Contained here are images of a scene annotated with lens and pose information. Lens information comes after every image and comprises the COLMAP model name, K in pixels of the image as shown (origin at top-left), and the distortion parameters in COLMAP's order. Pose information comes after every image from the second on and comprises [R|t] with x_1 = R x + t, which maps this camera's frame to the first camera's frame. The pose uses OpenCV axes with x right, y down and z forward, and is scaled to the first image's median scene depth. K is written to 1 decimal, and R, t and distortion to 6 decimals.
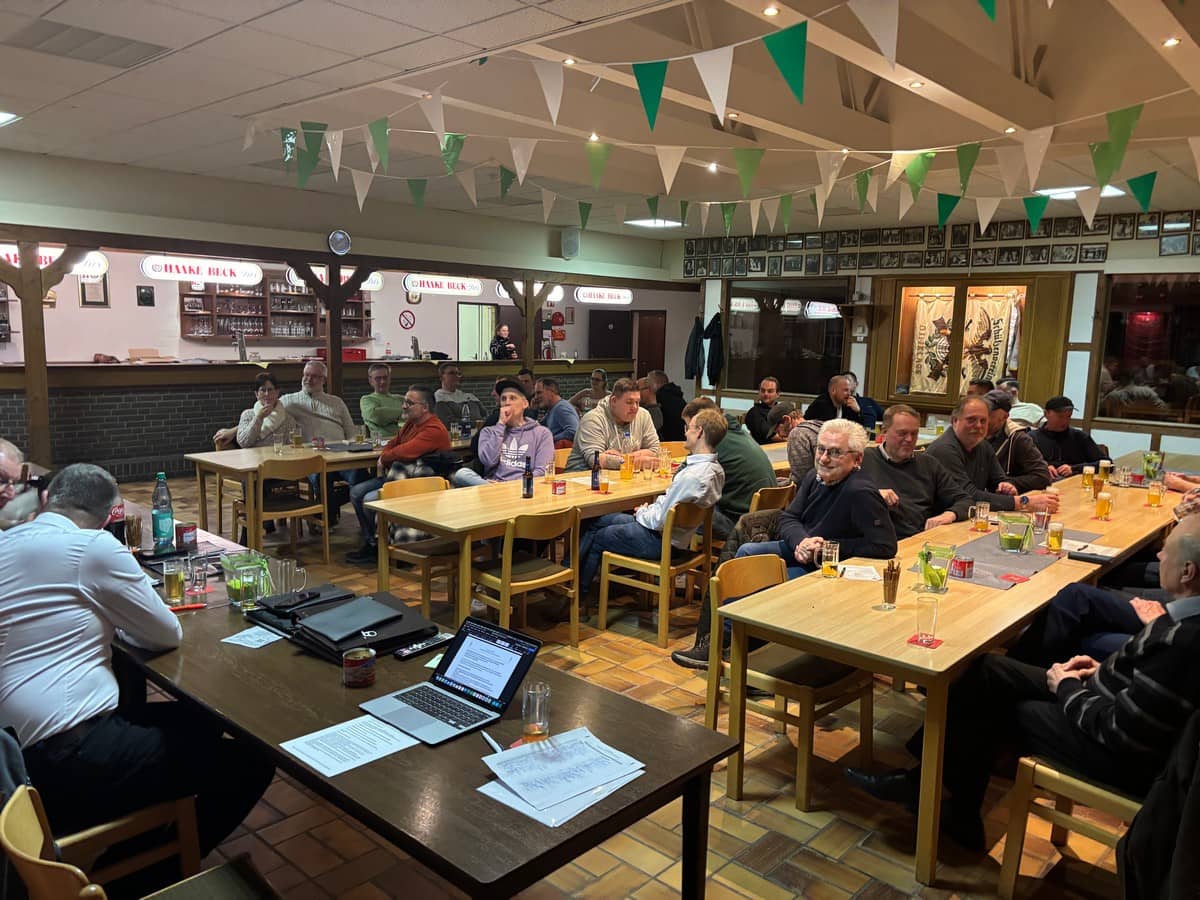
lens RADIAL K [[912.7, 0, 605.9], [0, 912.7, 453.1], [0, 0, 1]] dist [0.063270, -0.065896]
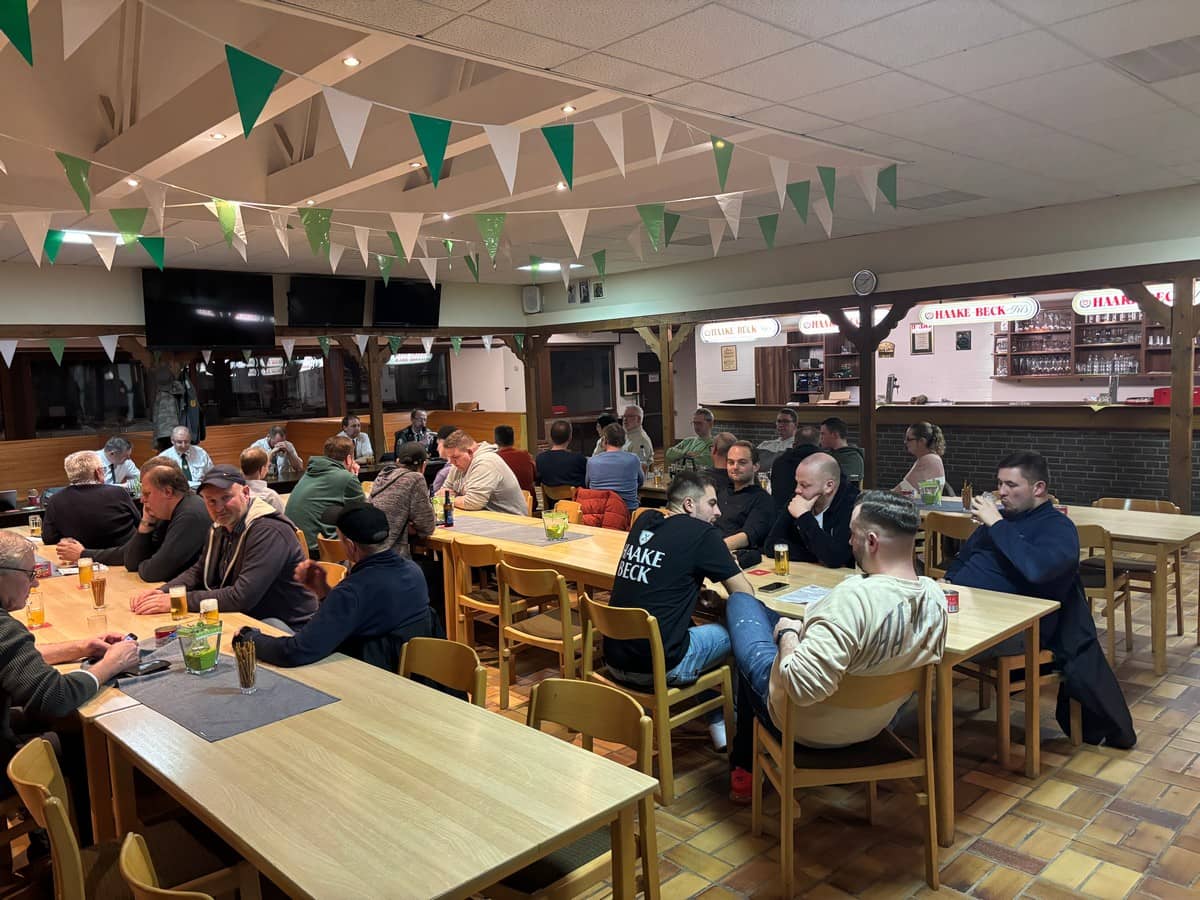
lens RADIAL K [[912.7, 0, 604.2], [0, 912.7, 456.3], [0, 0, 1]] dist [0.063270, -0.065896]
pose [[-0.093620, 0.074197, -0.992839, 0.598255], [-0.101380, 0.991325, 0.083644, -0.086180], [0.990433, 0.108484, -0.085286, 0.703557]]
